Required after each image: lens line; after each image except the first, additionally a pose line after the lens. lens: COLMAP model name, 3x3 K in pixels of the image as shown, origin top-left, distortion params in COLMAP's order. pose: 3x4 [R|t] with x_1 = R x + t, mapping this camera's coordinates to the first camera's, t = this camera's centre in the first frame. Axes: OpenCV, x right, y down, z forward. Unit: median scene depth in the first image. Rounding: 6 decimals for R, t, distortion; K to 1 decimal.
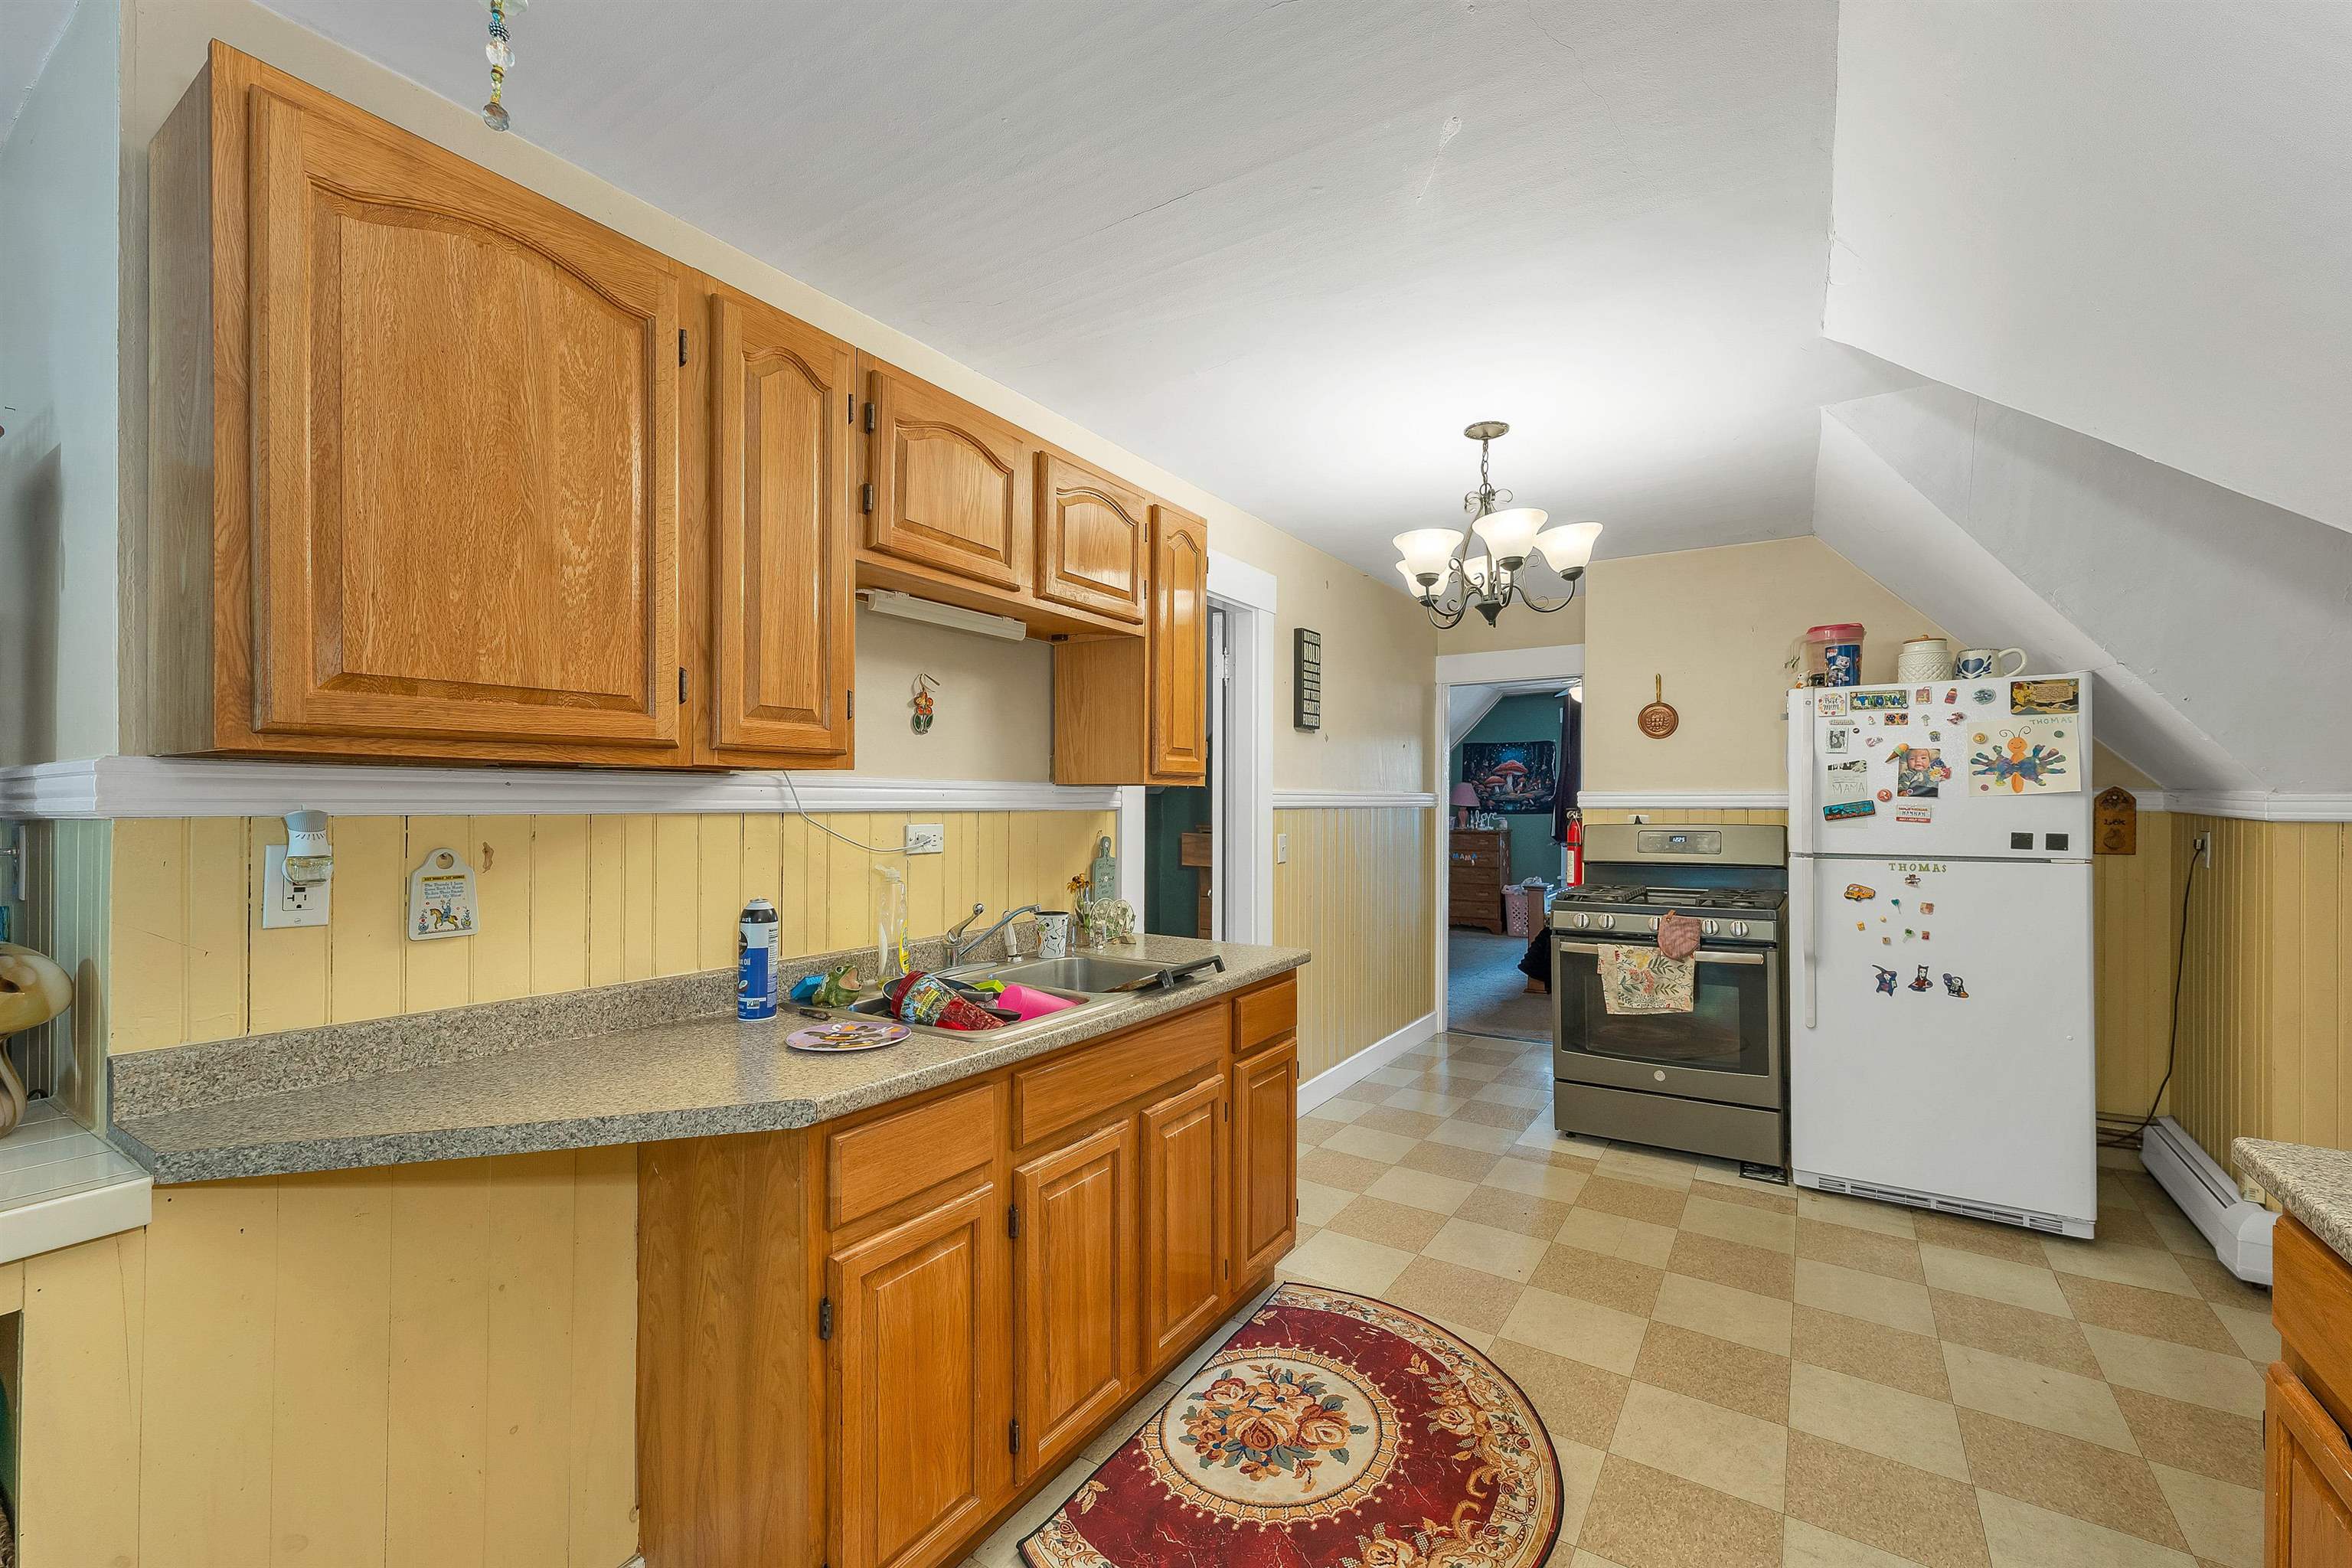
lens RADIAL K [[963.1, 0, 1151.9], [0, 963.1, 805.3], [0, 0, 1]] dist [0.001439, 0.000184]
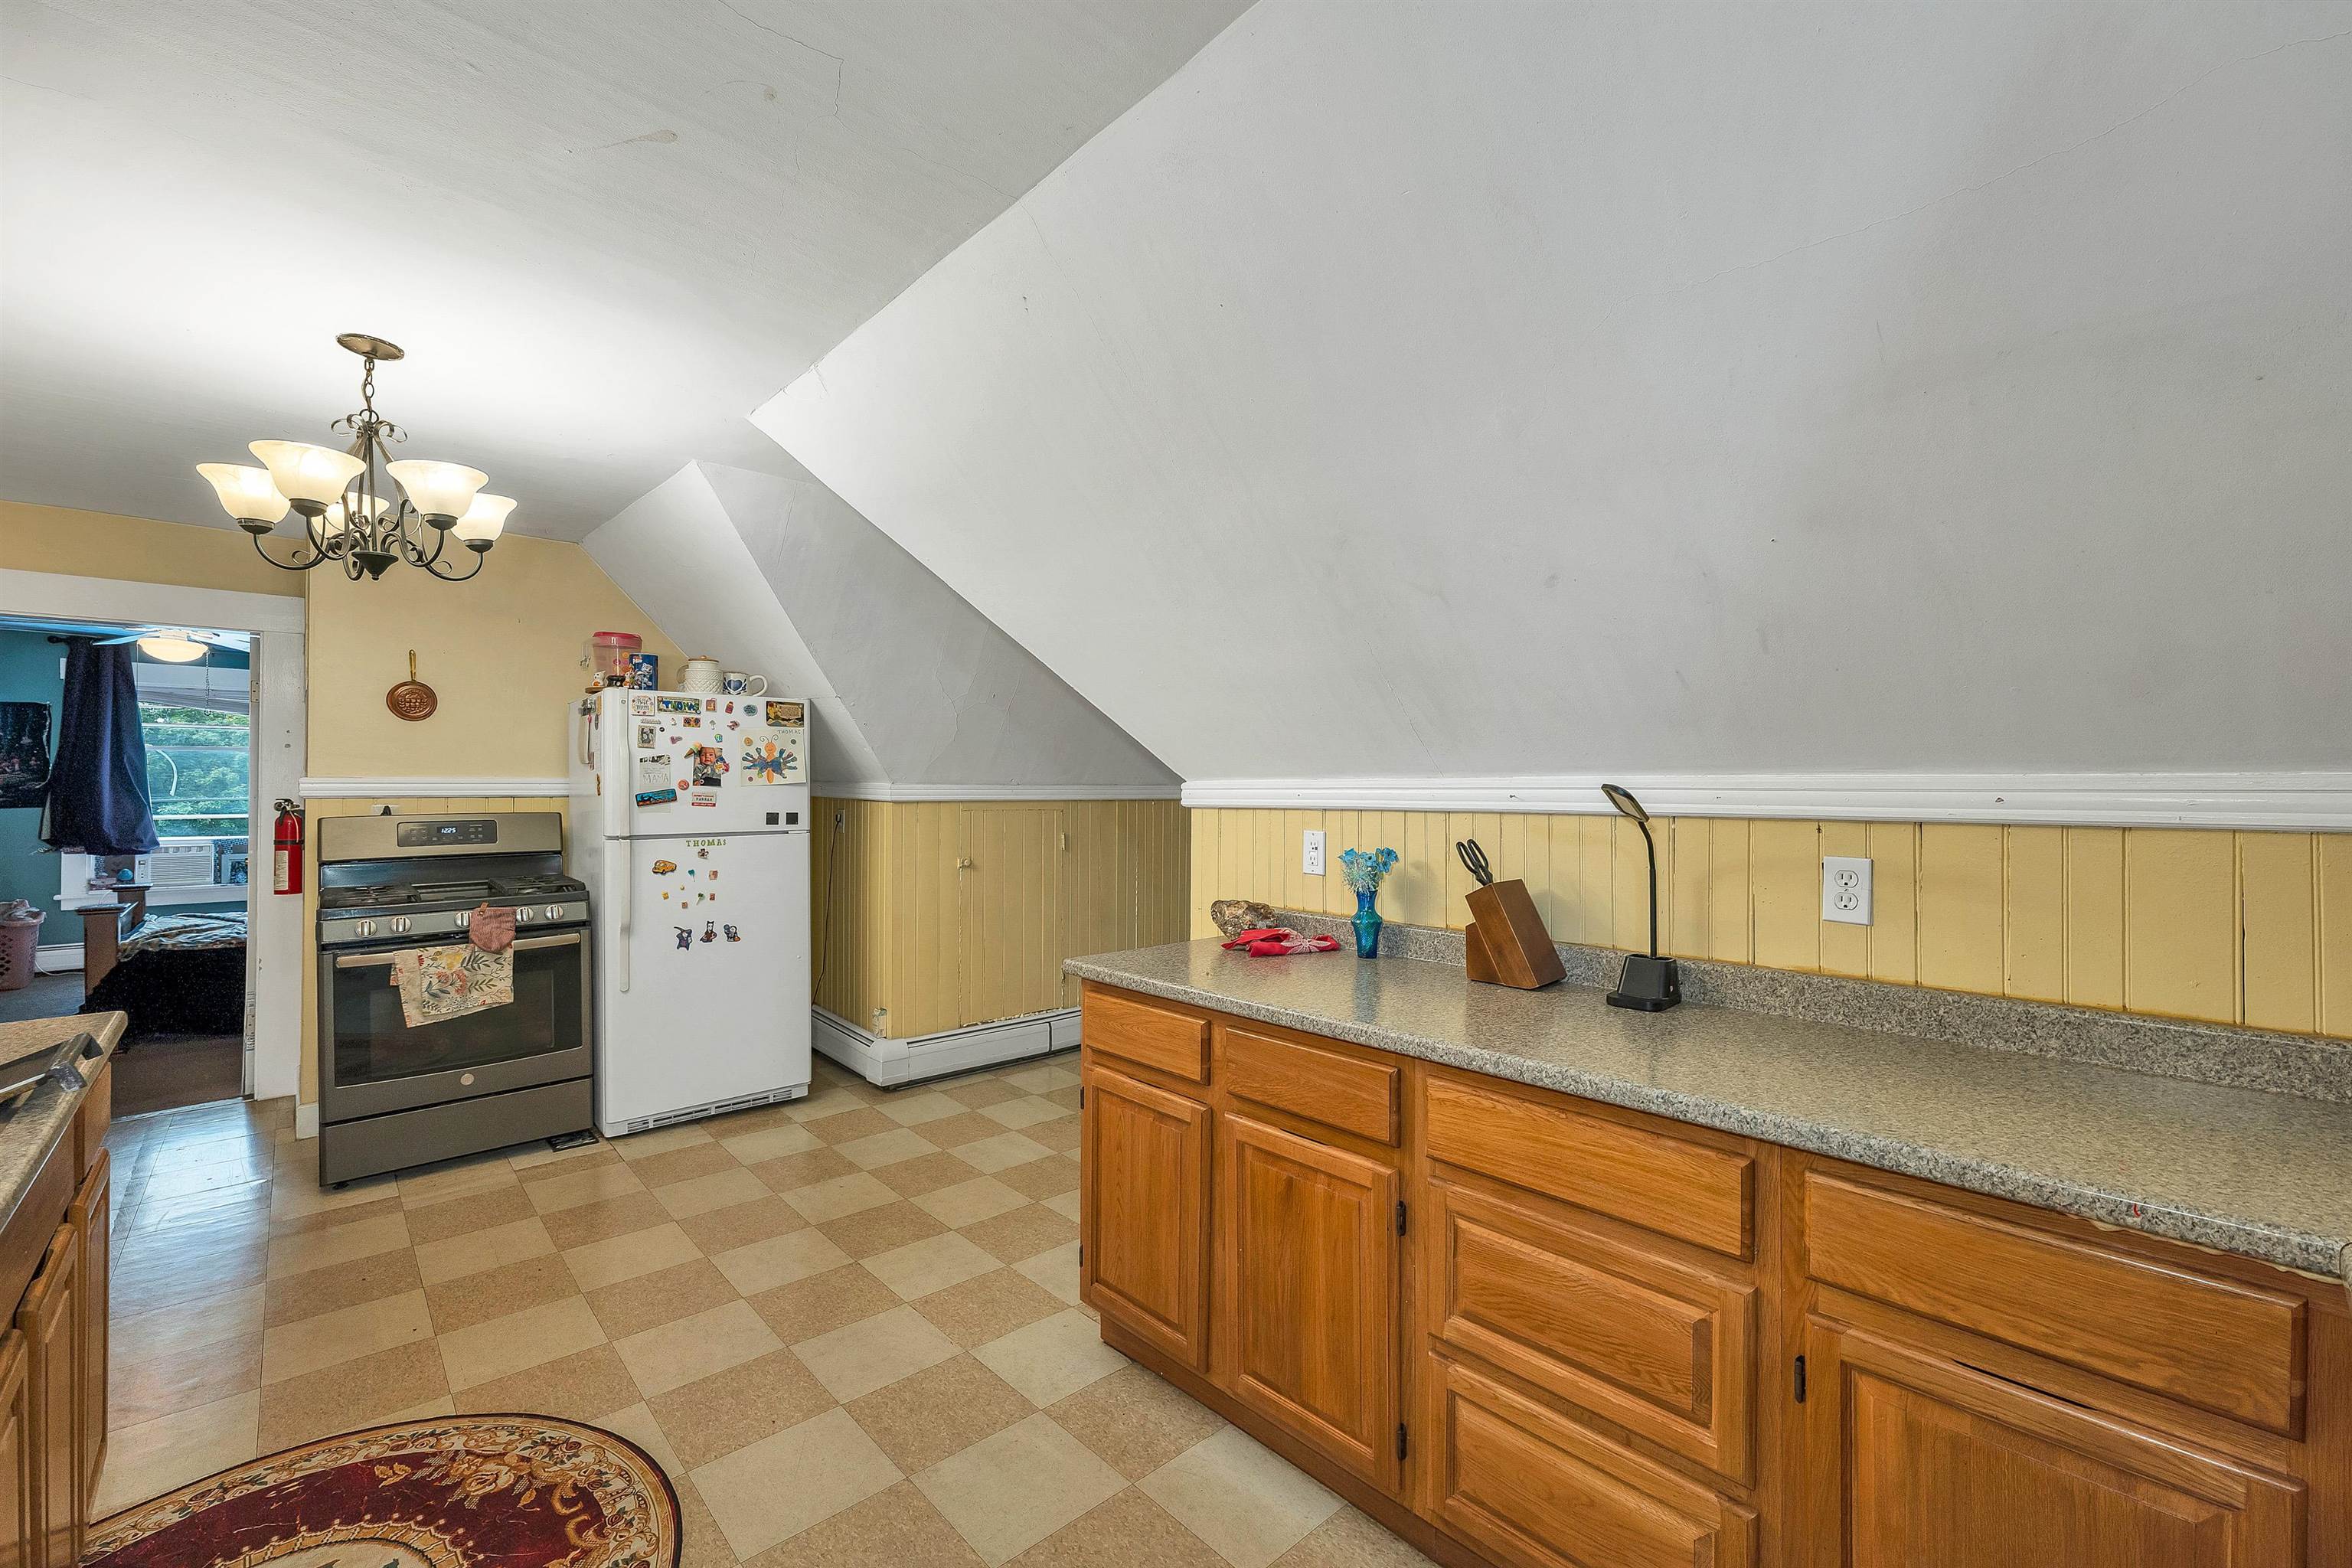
lens RADIAL K [[980.1, 0, 1171.6], [0, 980.1, 790.3], [0, 0, 1]] dist [0.002735, 0.000173]
pose [[0.246946, -0.001620, 0.969028, -0.284167], [0.004473, 0.999990, 0.000532, -0.001149], [-0.969019, 0.004203, 0.246951, 0.107167]]
